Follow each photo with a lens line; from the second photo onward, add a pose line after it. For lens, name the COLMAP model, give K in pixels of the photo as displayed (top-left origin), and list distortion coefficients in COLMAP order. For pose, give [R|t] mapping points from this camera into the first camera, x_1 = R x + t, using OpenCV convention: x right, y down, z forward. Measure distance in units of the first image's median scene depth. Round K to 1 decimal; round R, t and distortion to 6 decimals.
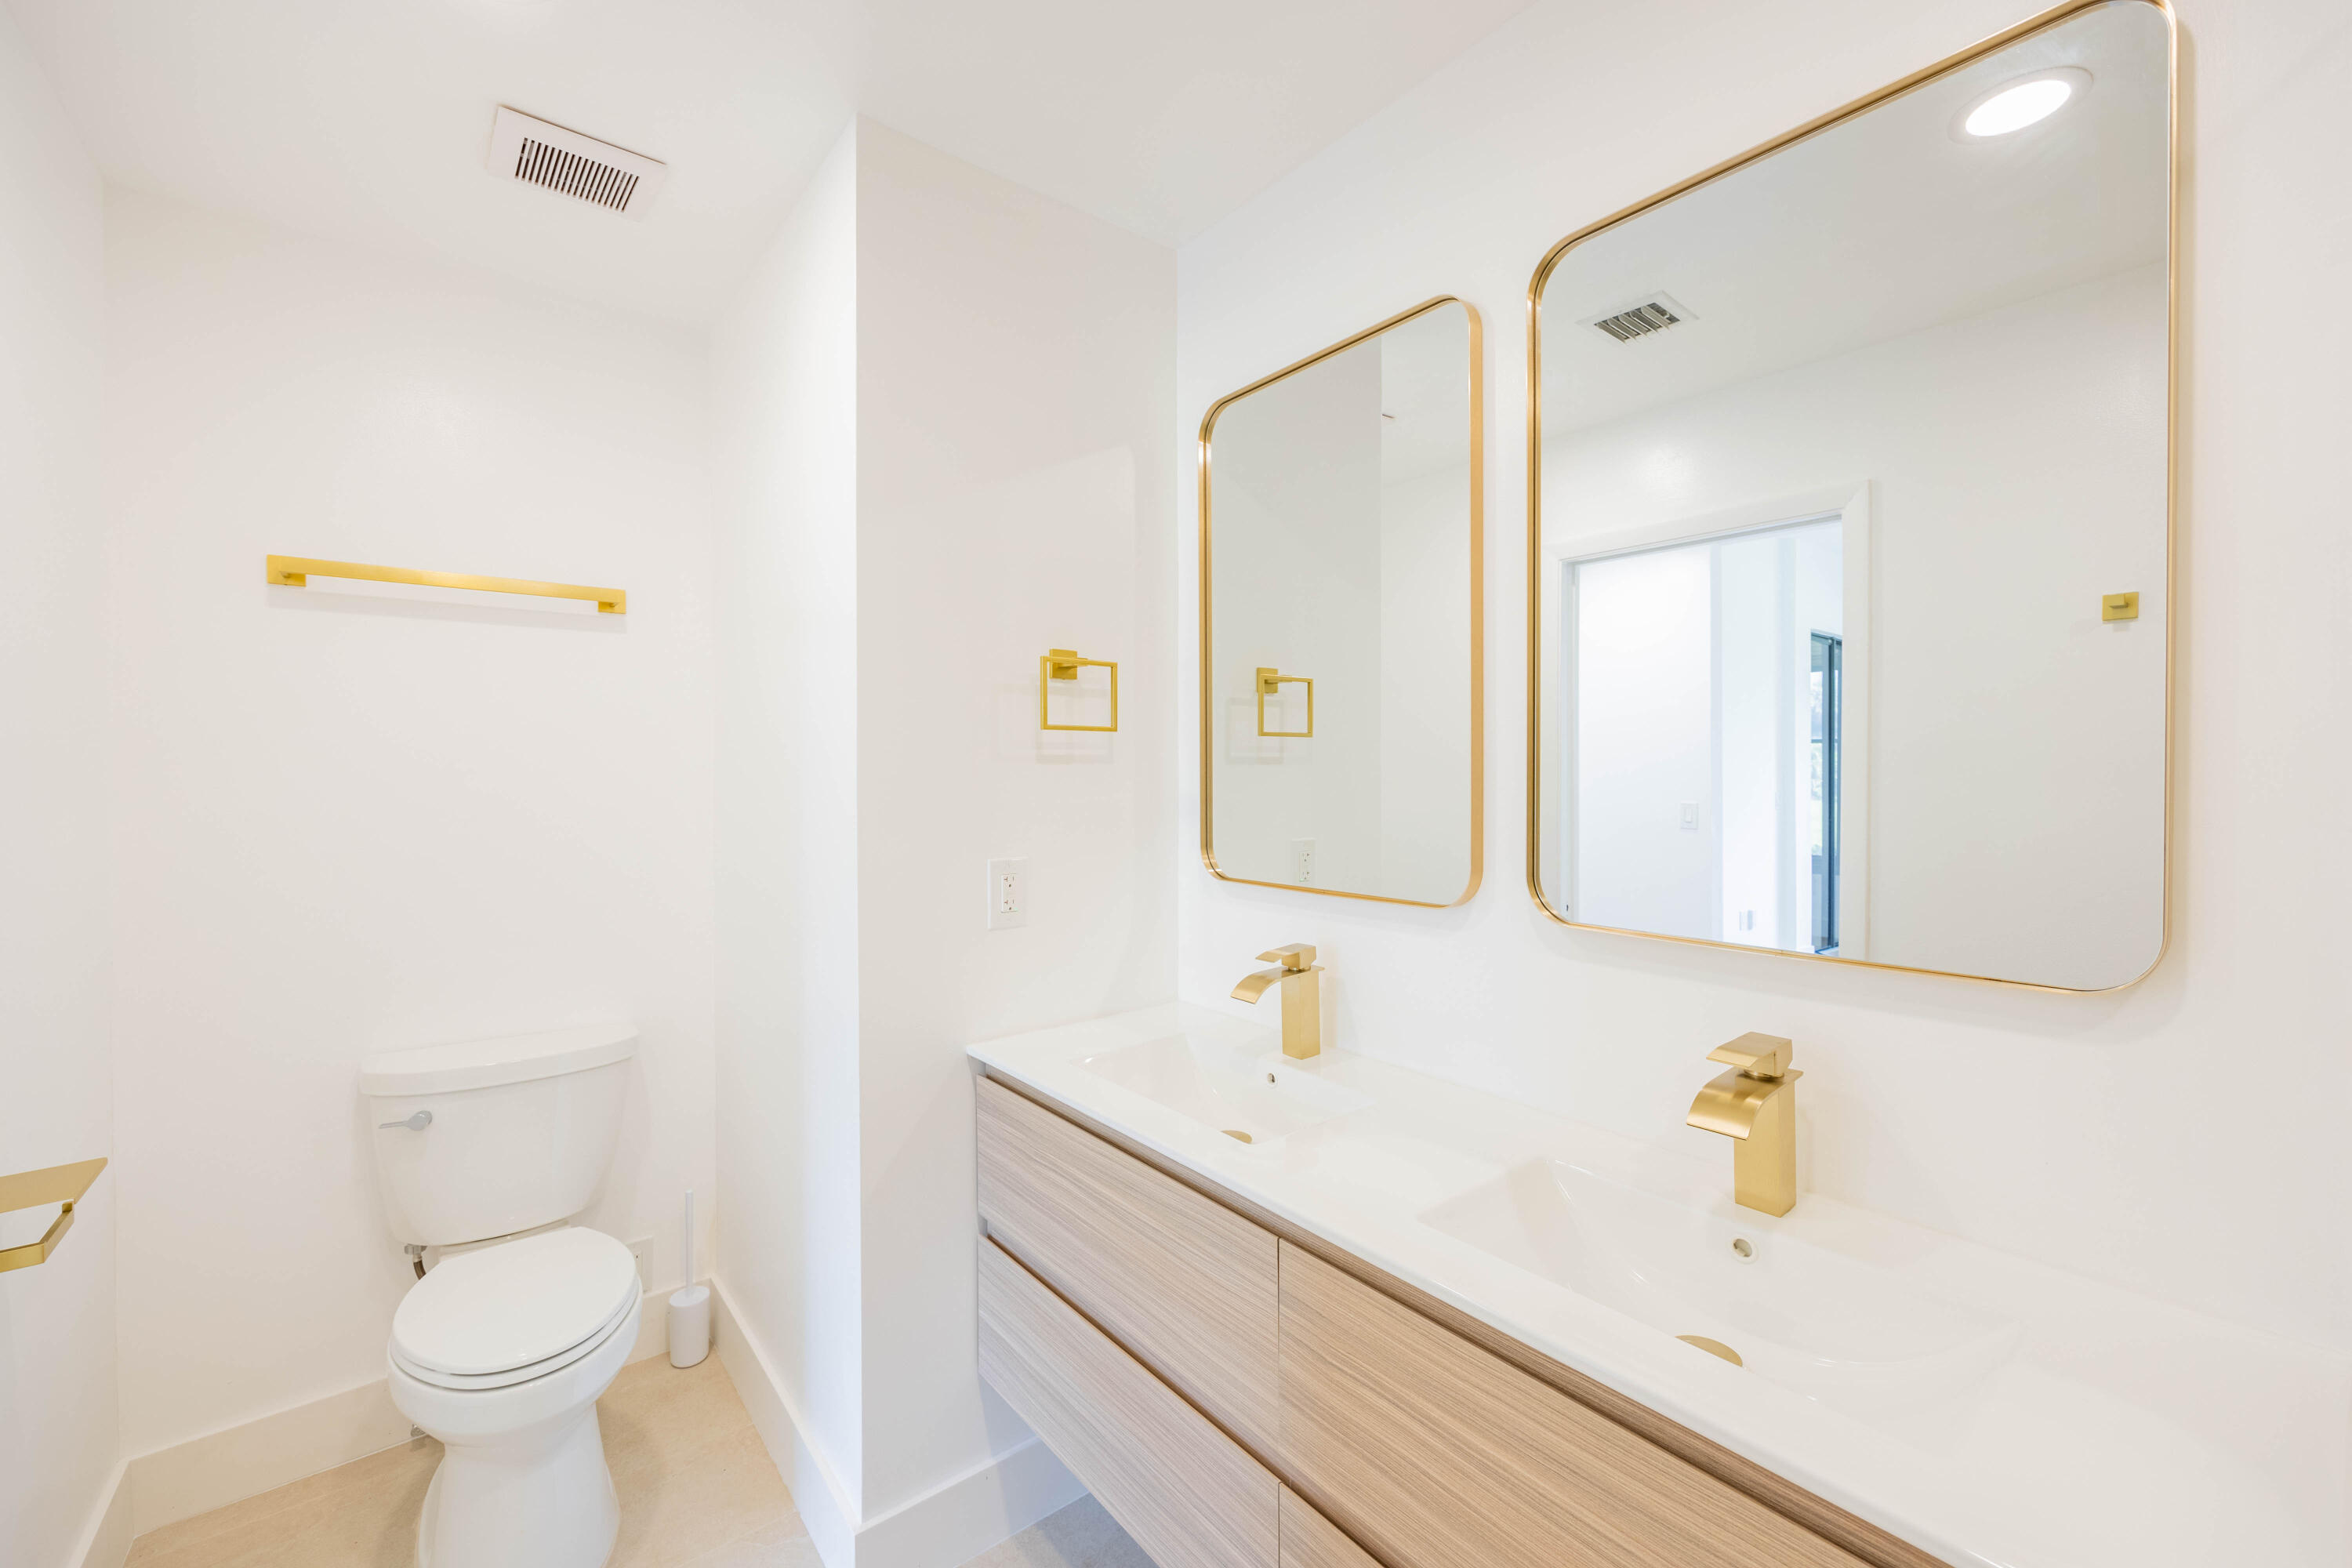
lens RADIAL K [[939.5, 0, 1169.7], [0, 939.5, 781.9], [0, 0, 1]] dist [-0.000275, 0.000033]
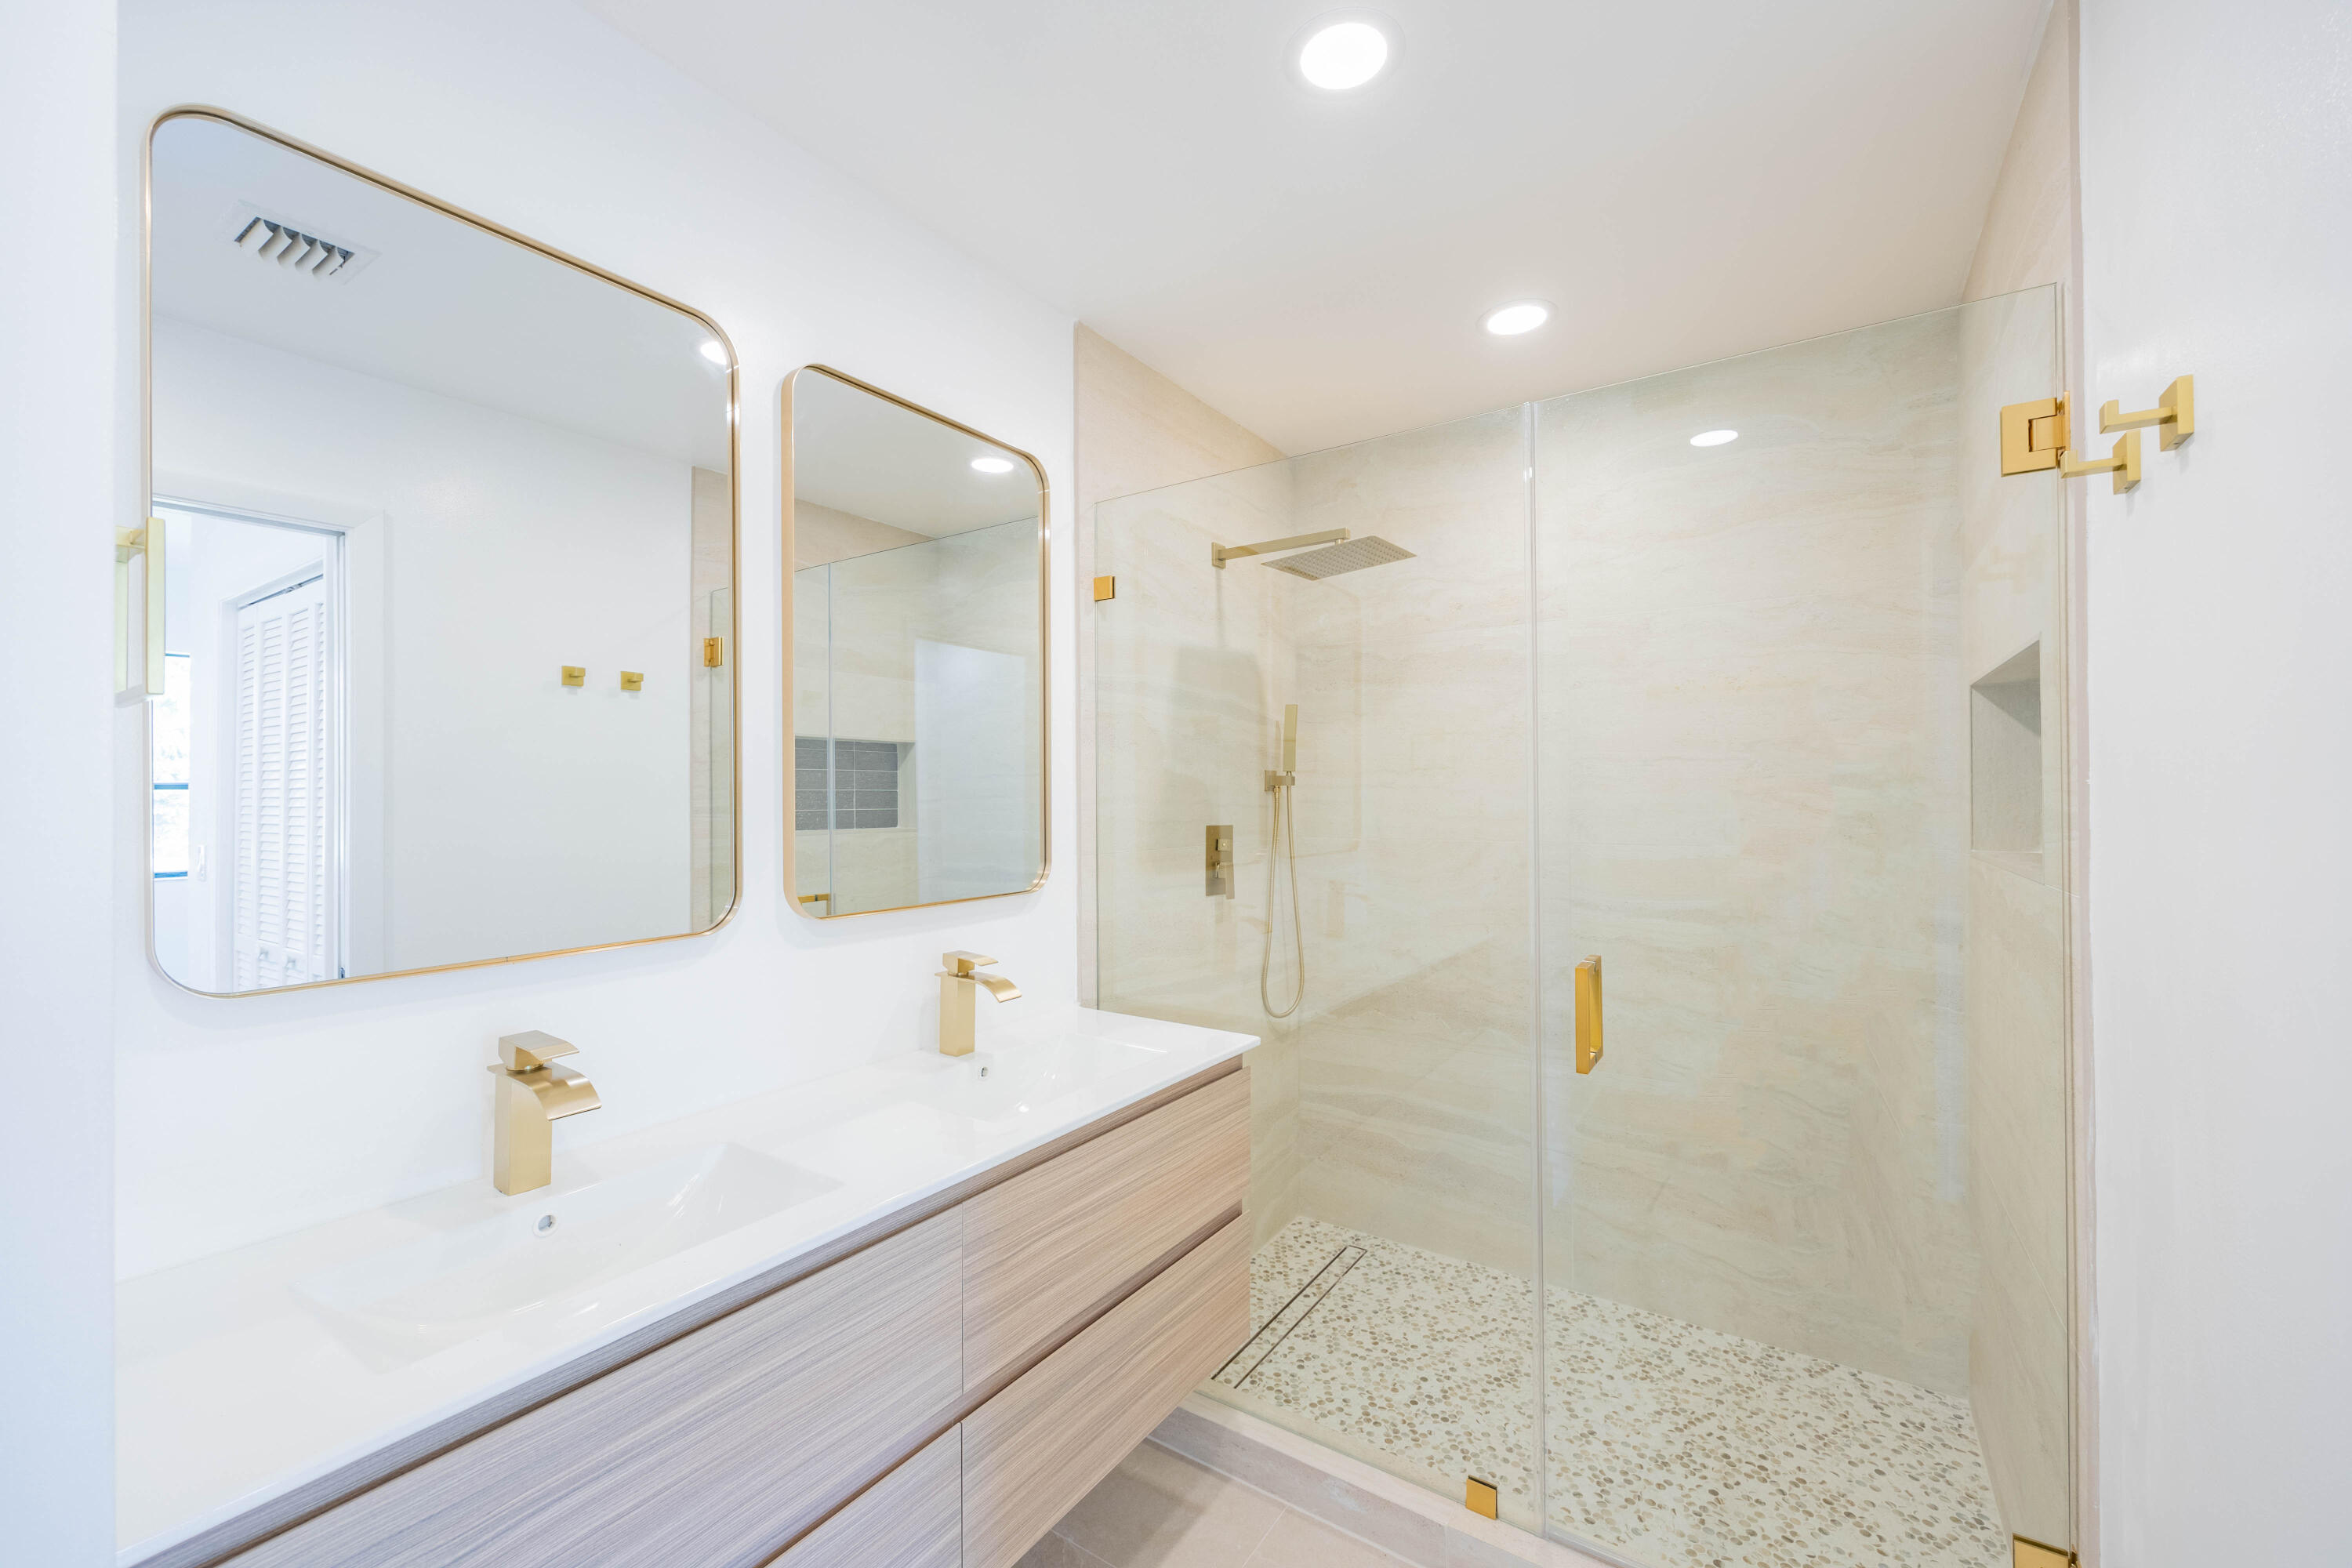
lens RADIAL K [[939.5, 0, 1171.2], [0, 939.5, 790.3], [0, 0, 1]] dist [-0.000275, 0.000033]
pose [[-0.310976, 0.010875, 0.950355, -1.030427], [0.010818, 0.999910, -0.007902, -0.000356], [-0.950356, 0.007824, -0.311066, 1.094723]]
